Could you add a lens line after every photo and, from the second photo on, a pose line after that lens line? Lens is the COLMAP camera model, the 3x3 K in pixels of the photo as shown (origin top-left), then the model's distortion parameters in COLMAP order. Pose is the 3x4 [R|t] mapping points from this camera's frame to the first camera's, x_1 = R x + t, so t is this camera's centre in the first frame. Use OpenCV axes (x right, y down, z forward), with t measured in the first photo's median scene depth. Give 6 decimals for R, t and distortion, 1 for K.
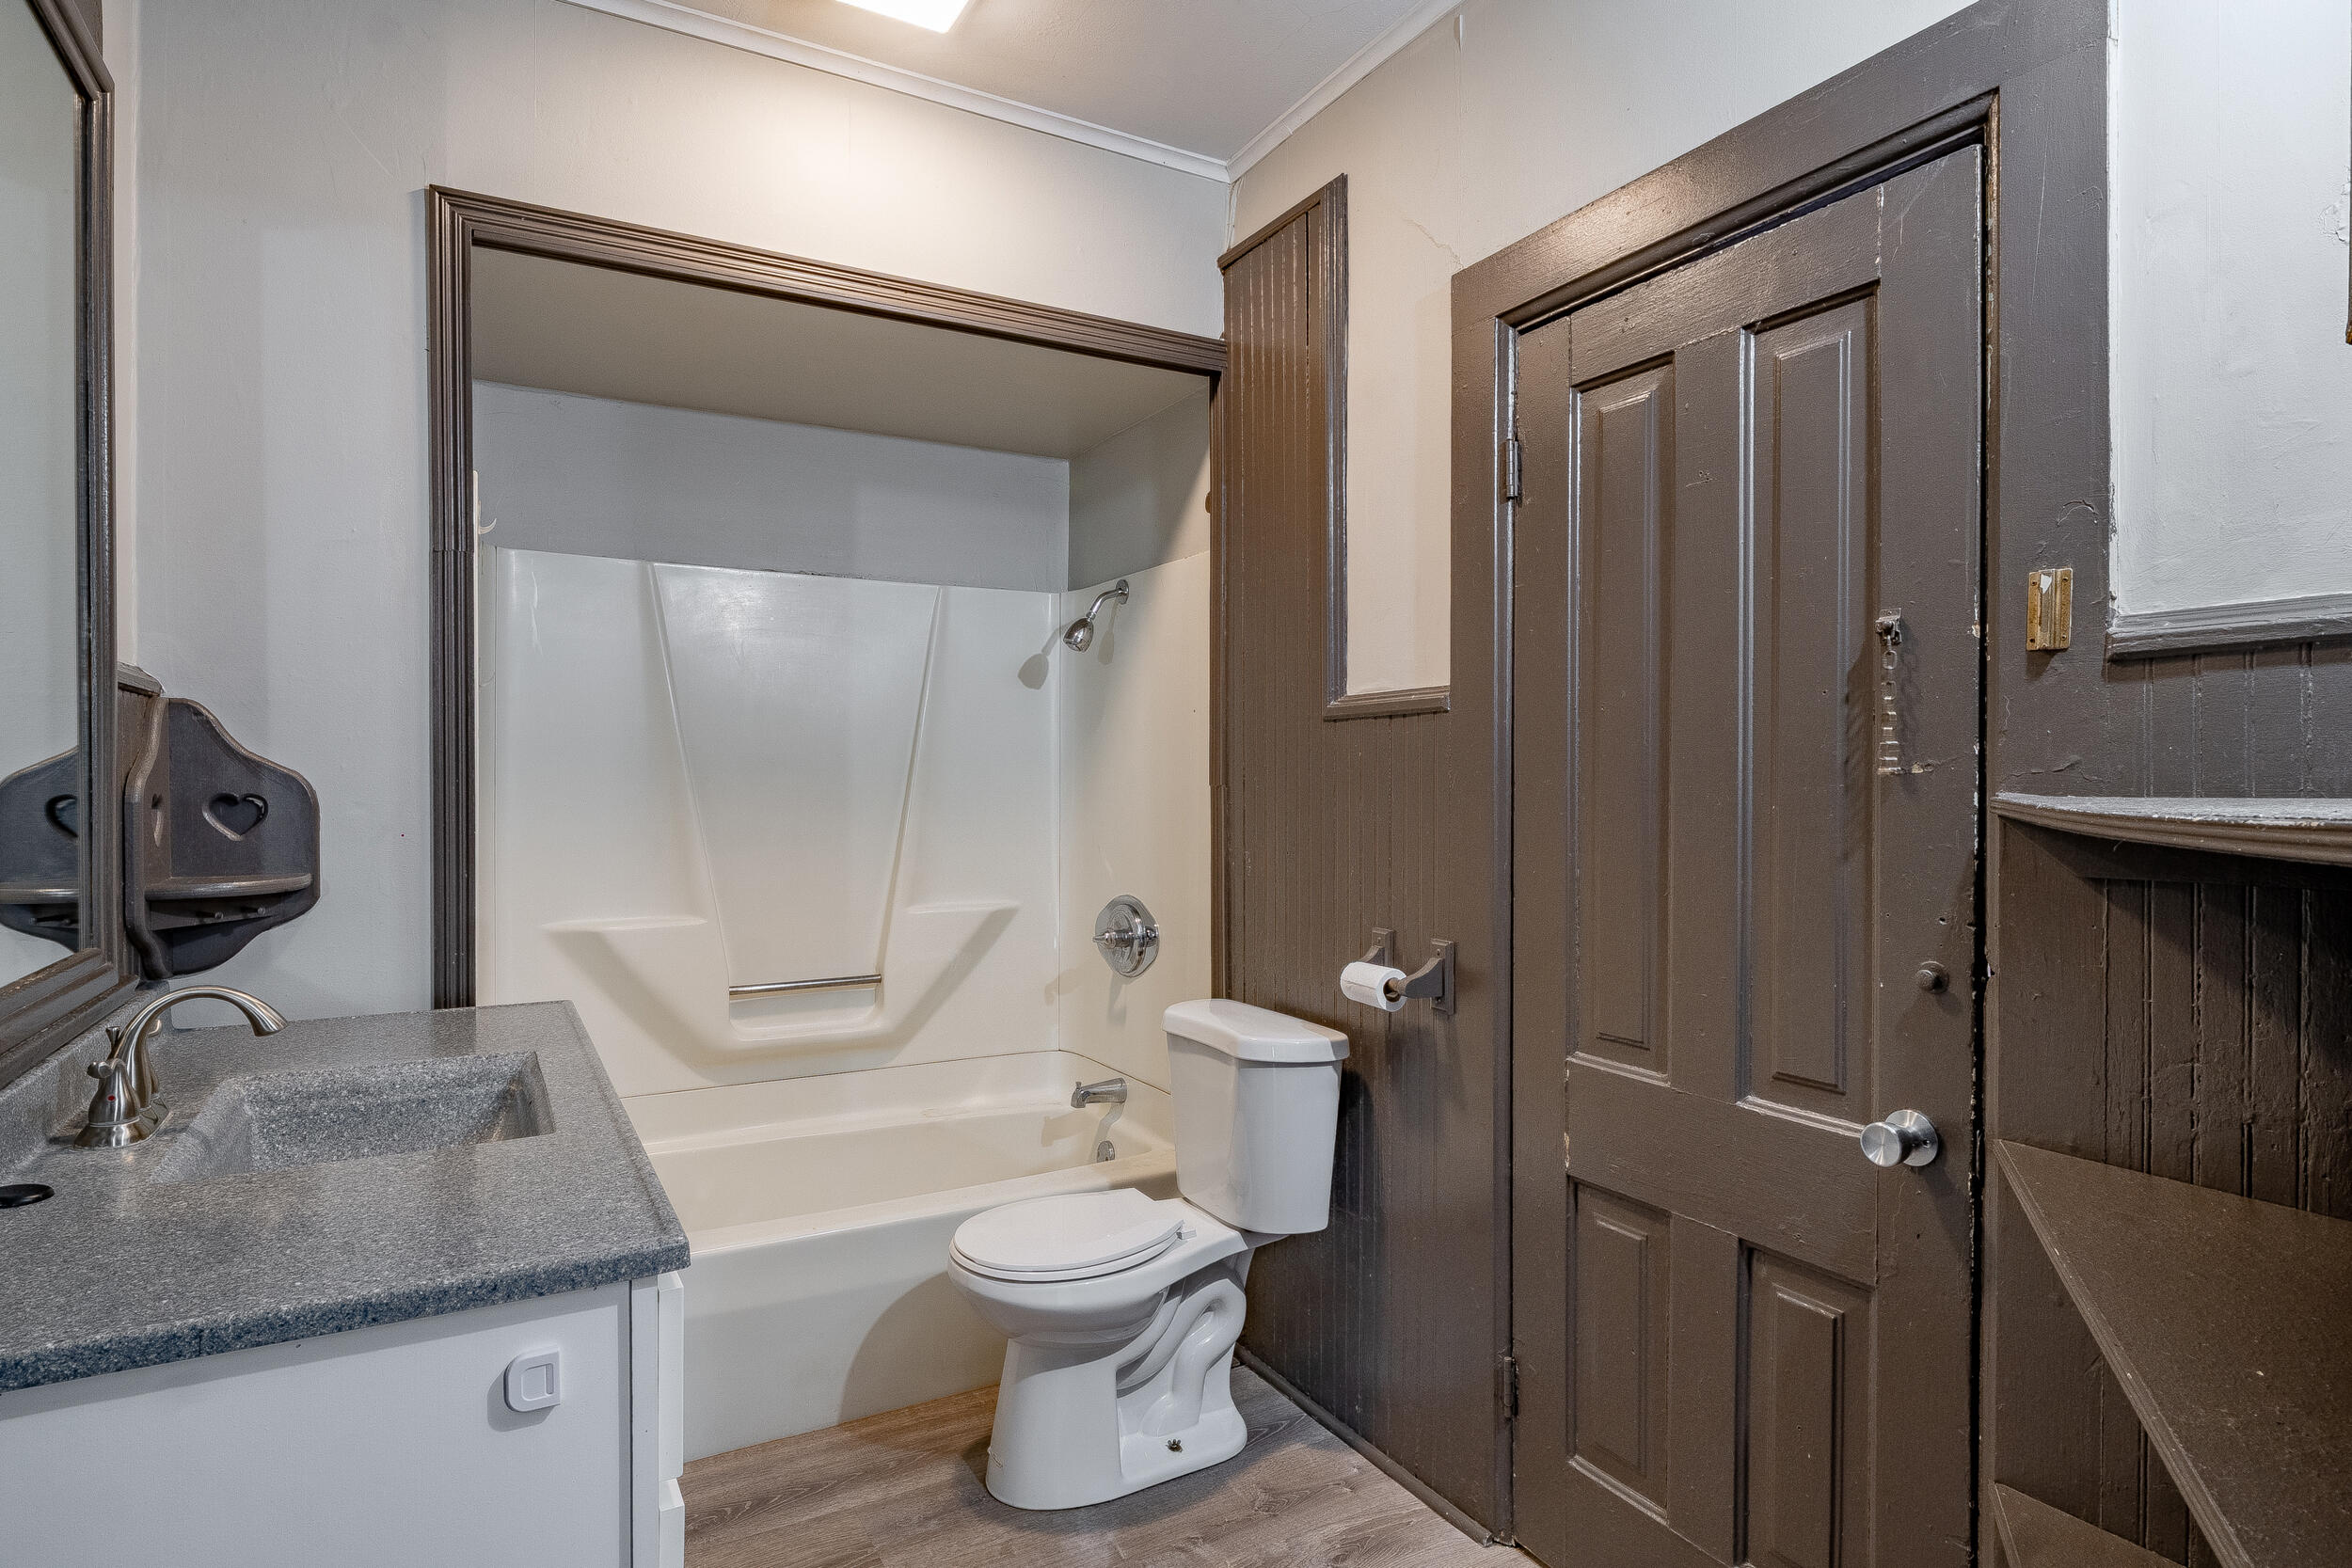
lens RADIAL K [[1264.8, 0, 1176.0], [0, 1264.8, 784.0], [0, 0, 1]] dist [-0.002637, -0.000754]
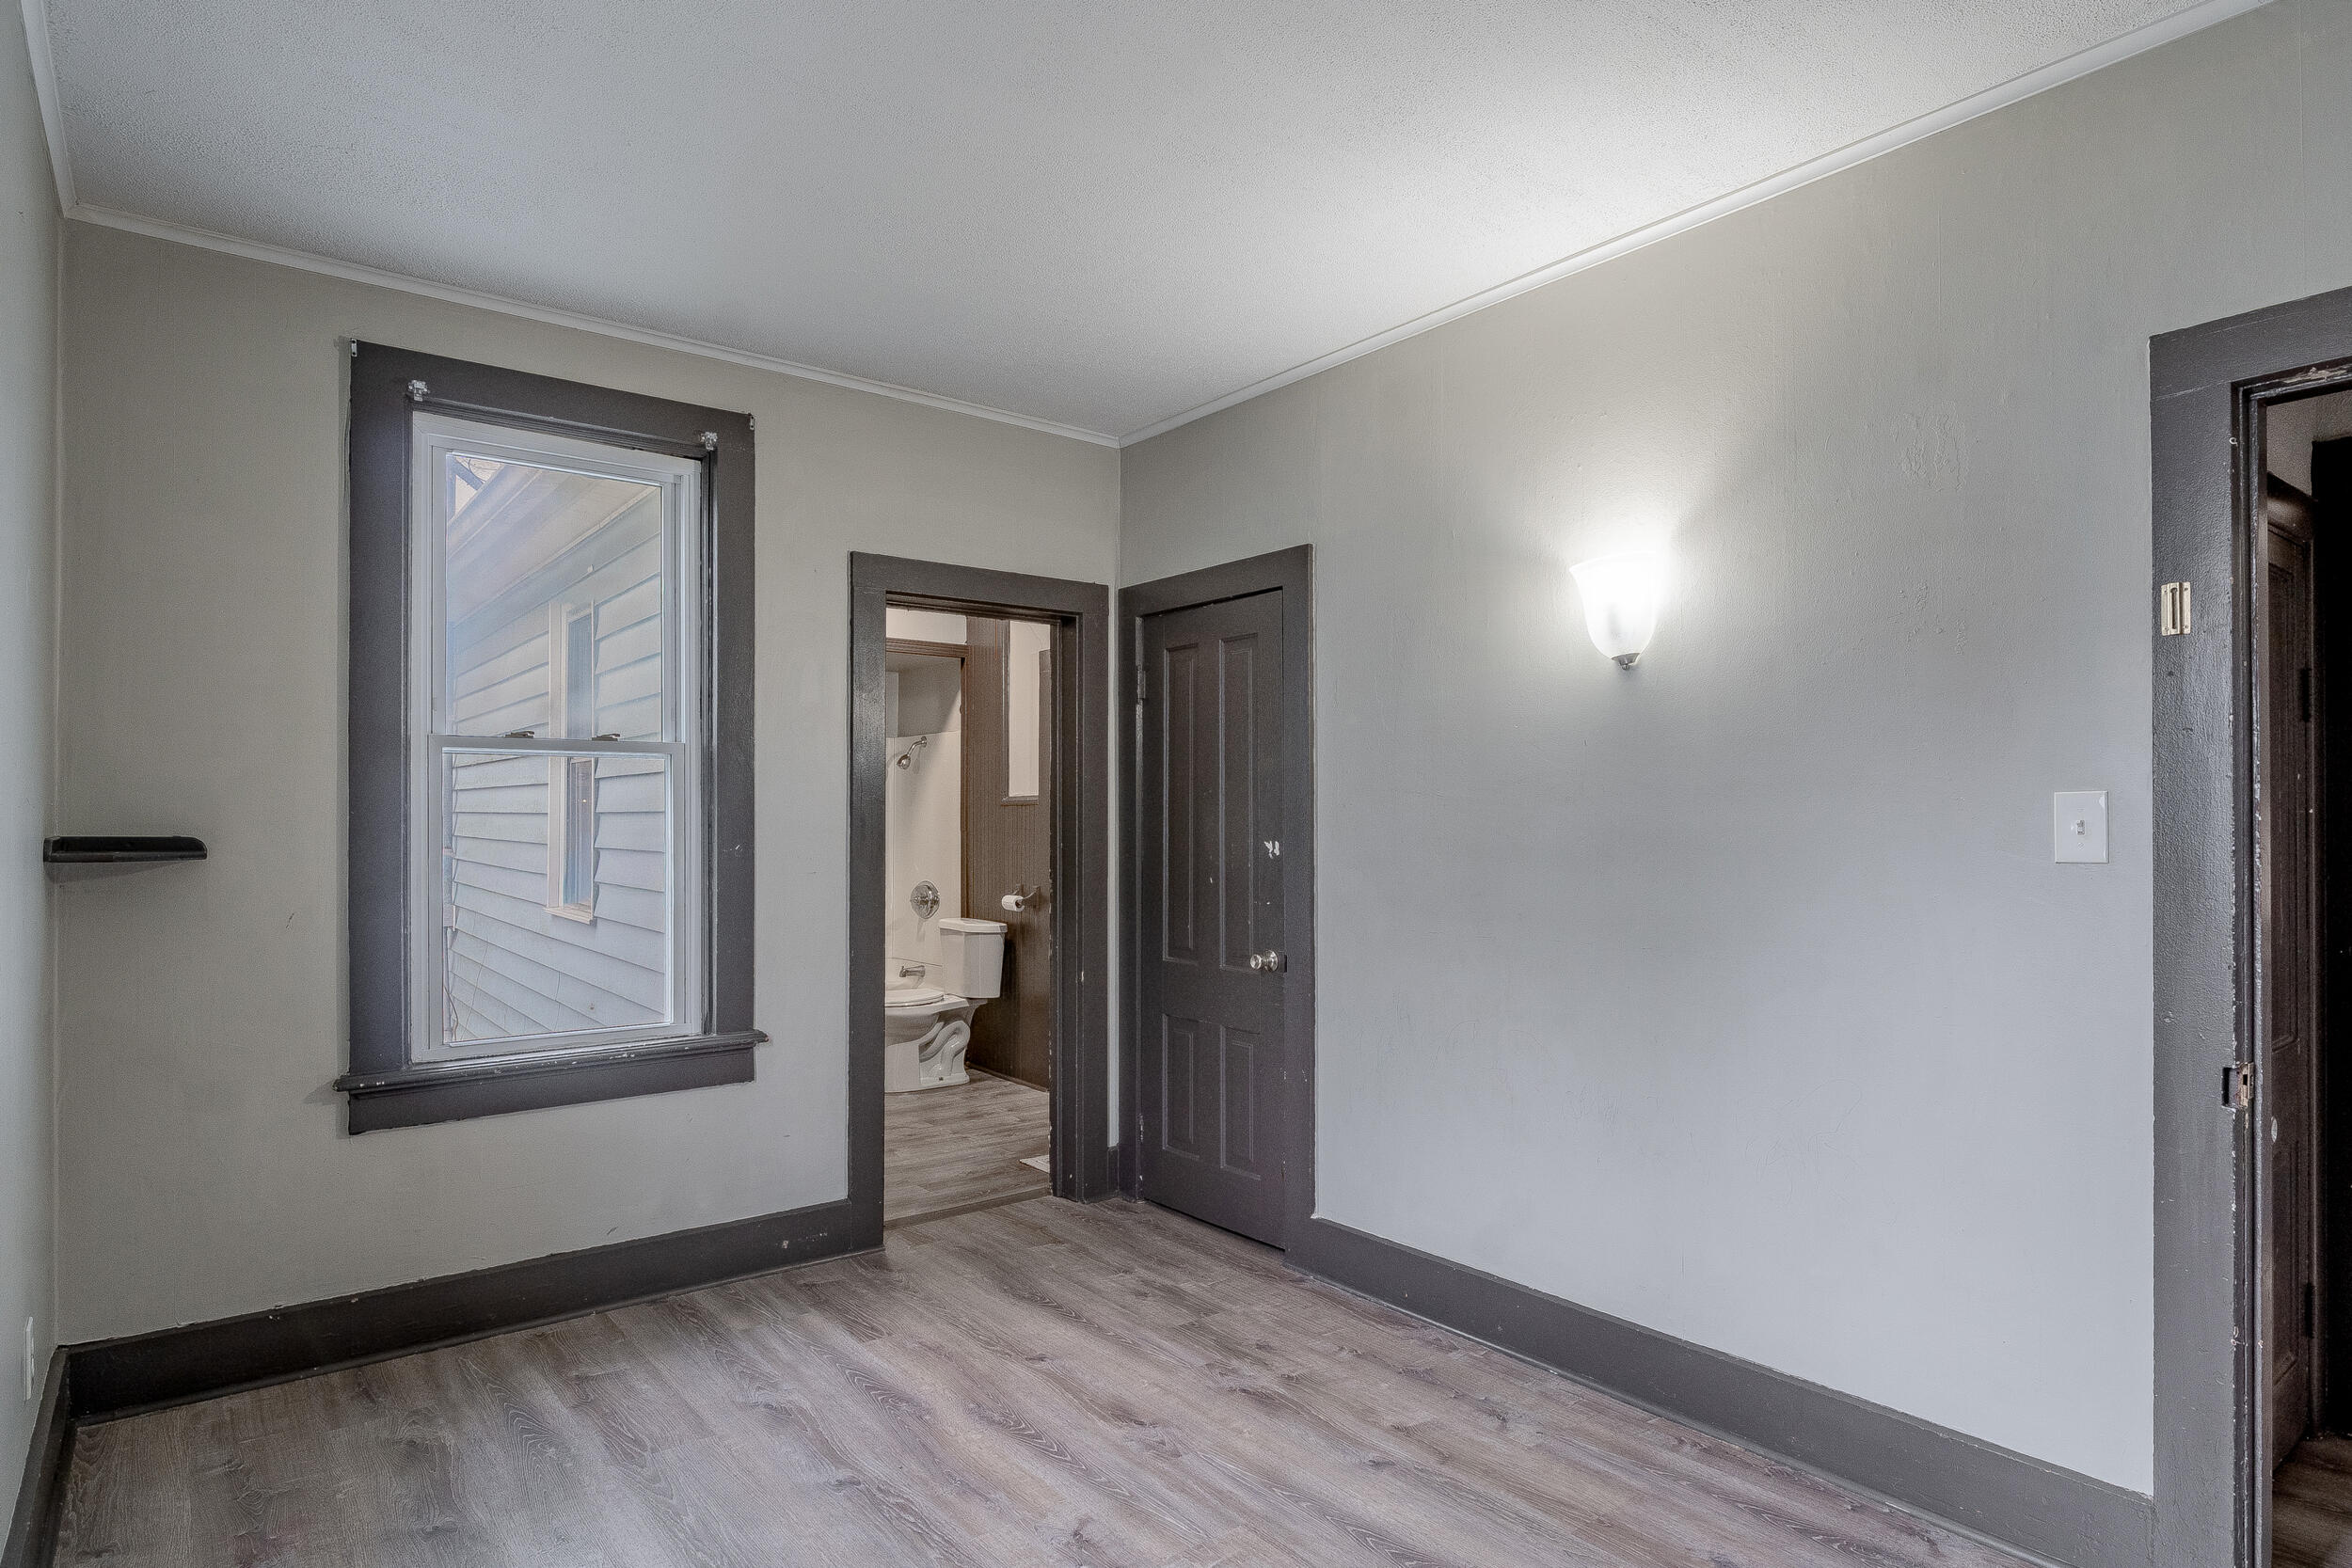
lens RADIAL K [[1295.5, 0, 1172.3], [0, 1295.5, 817.0], [0, 0, 1]] dist [-0.000465, 0.000107]
pose [[0.990442, 0.004561, 0.137856, 0.098668], [-0.004463, 0.999990, -0.001017, -0.025824], [-0.137859, 0.000392, 0.990452, -1.684356]]
